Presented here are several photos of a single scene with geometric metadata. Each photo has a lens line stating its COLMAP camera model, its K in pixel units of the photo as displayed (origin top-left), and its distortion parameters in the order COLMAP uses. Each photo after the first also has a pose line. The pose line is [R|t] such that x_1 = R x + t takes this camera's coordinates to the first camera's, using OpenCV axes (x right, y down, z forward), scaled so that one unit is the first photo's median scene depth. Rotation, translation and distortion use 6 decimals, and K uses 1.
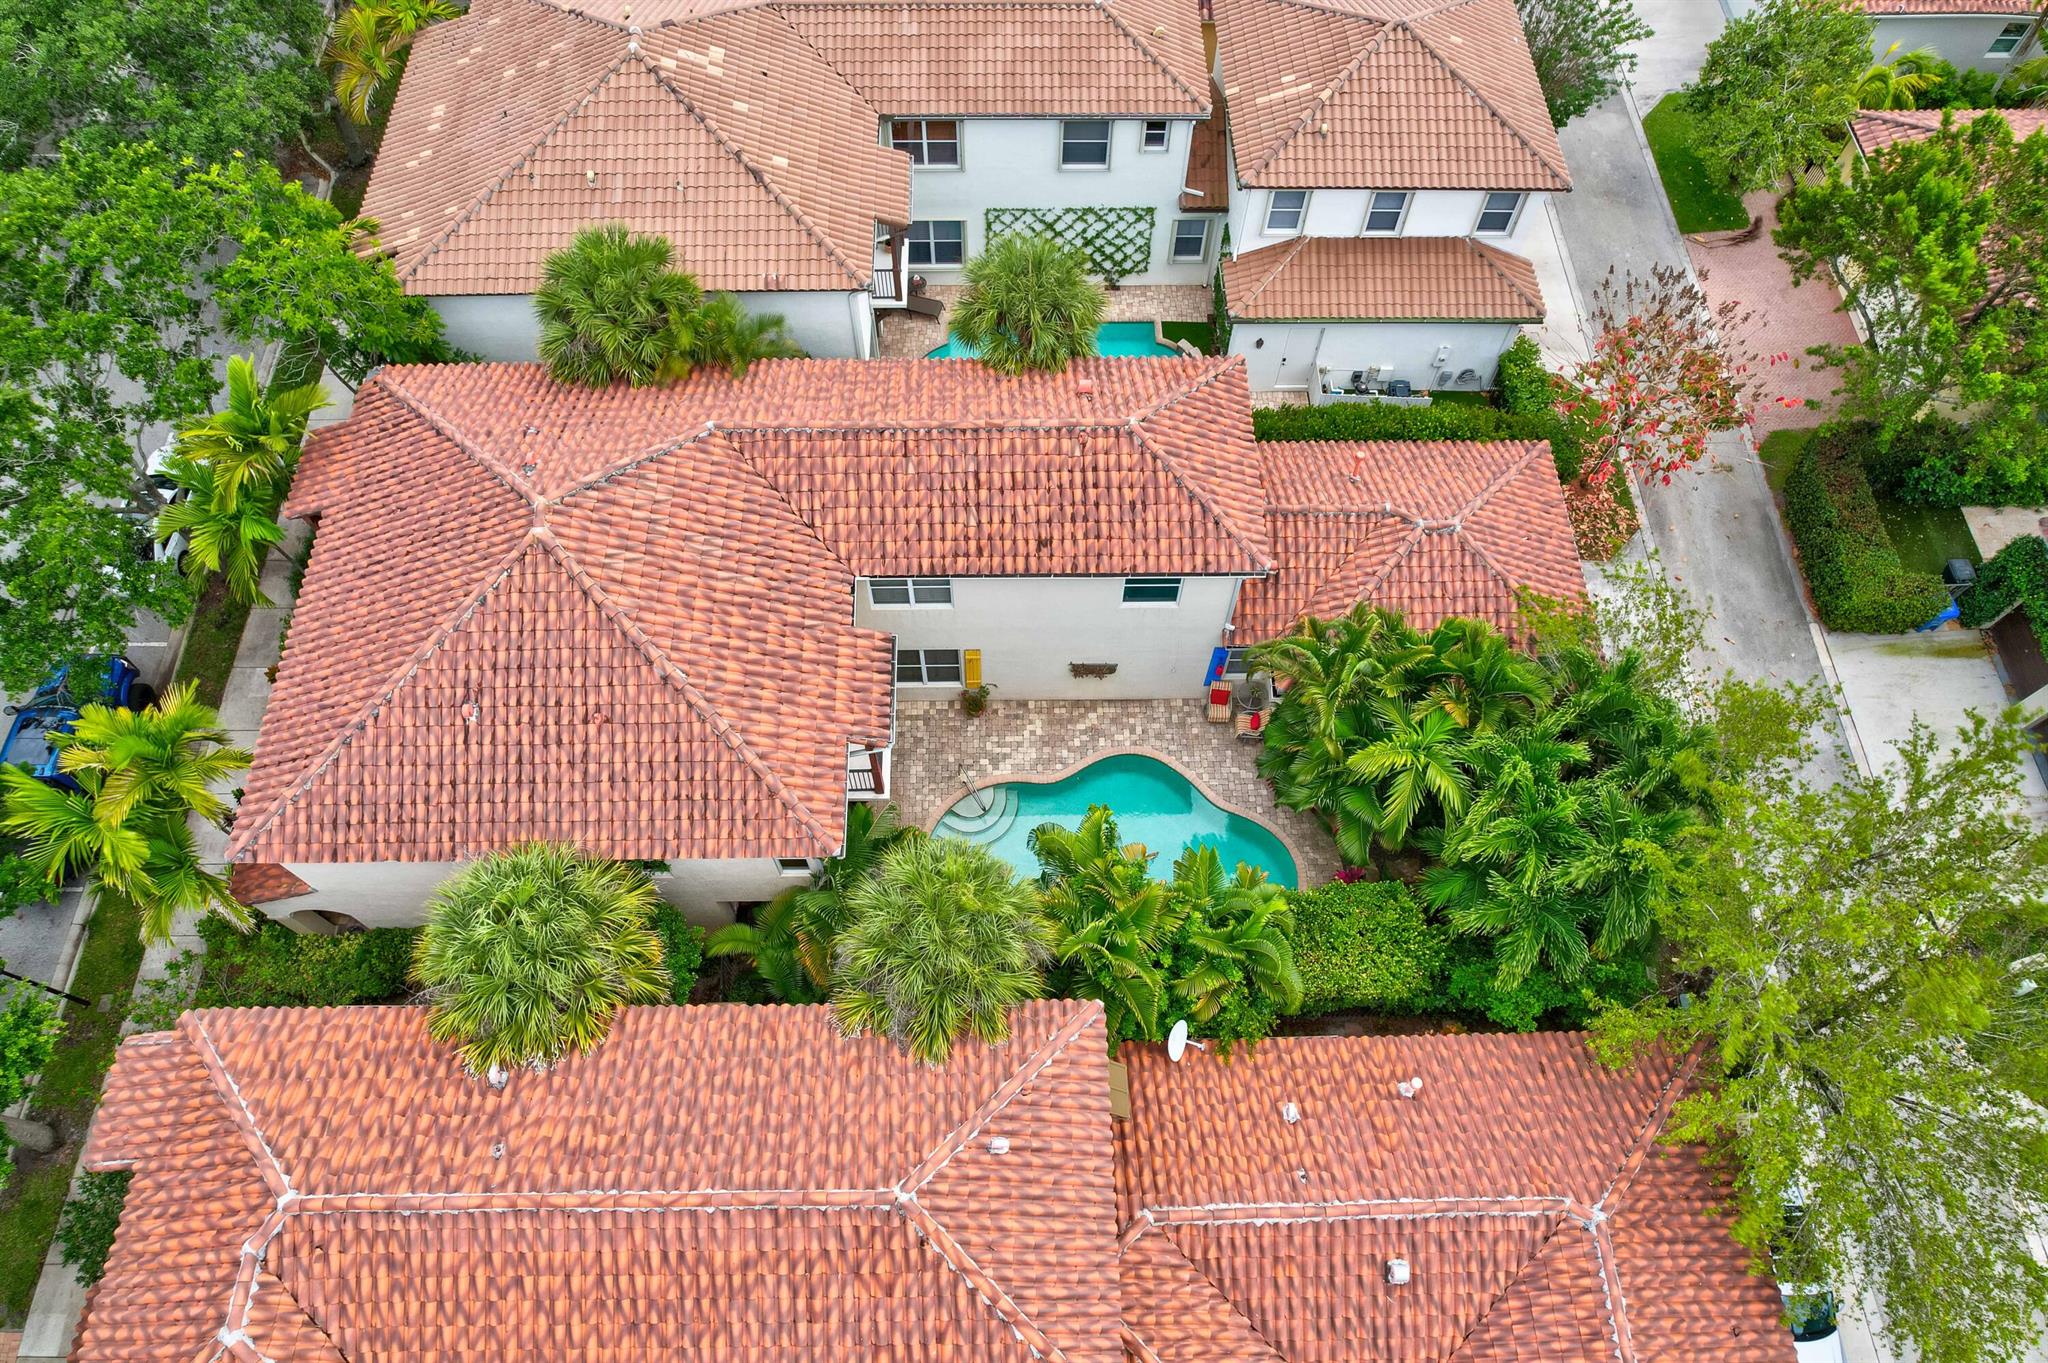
lens RADIAL K [[1319.4, 0, 1009.6], [0, 1319.4, 675.1], [0, 0, 1]] dist [-0.010440, -0.000678]
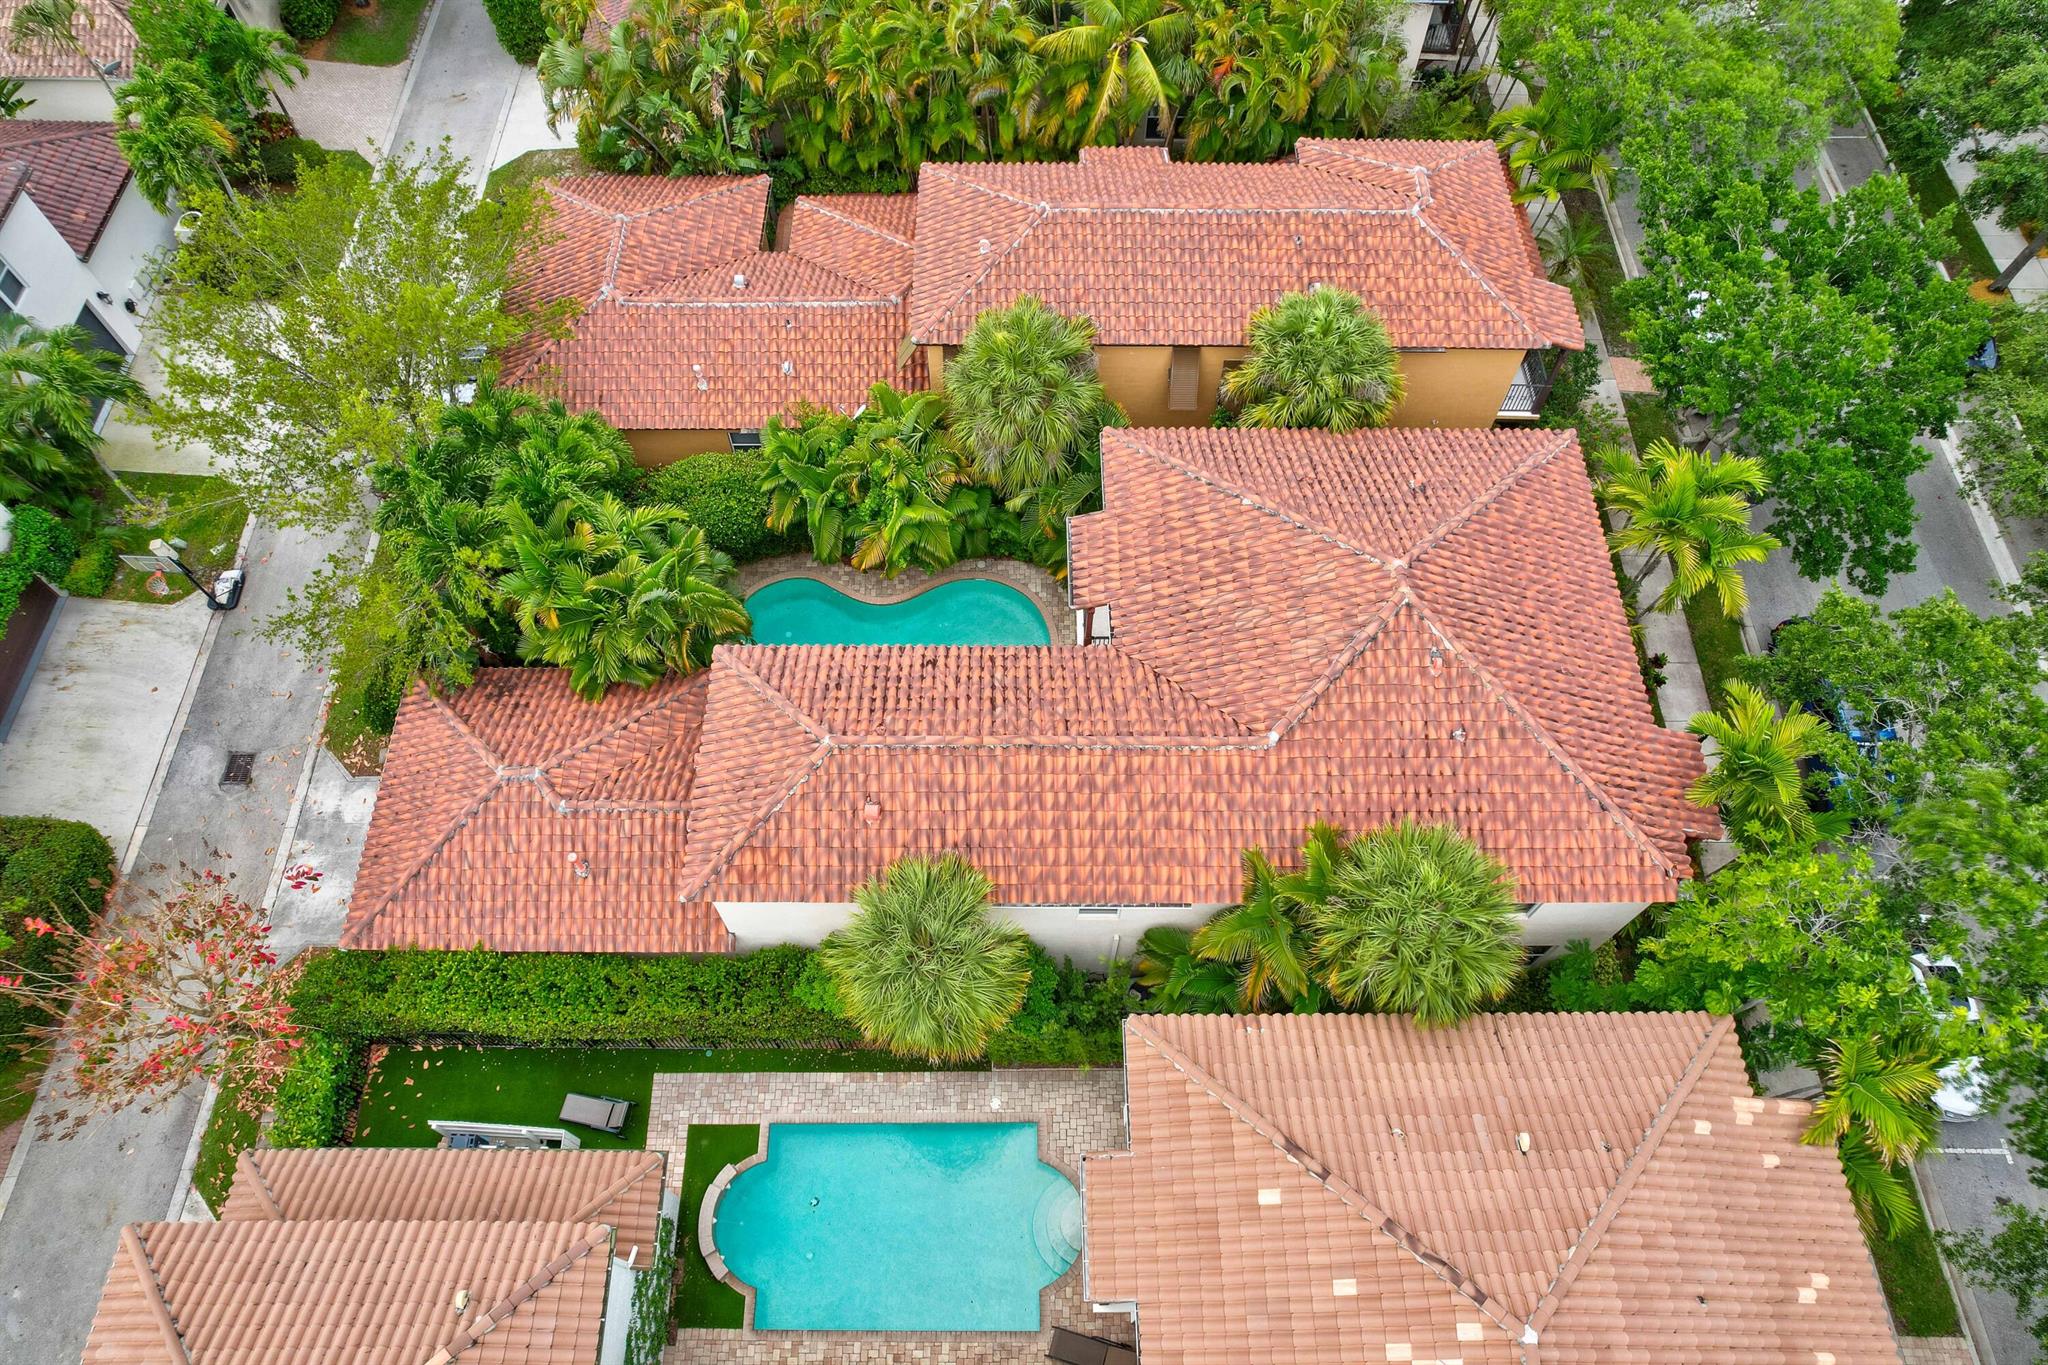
lens RADIAL K [[1319.4, 0, 1023.5], [0, 1319.4, 685.4], [0, 0, 1]] dist [-0.010440, -0.000678]
pose [[-0.999843, -0.017021, -0.004875, -0.042124], [0.004767, -0.523975, 0.851720, -0.980295], [-0.017051, 0.851564, 0.523974, 0.473251]]
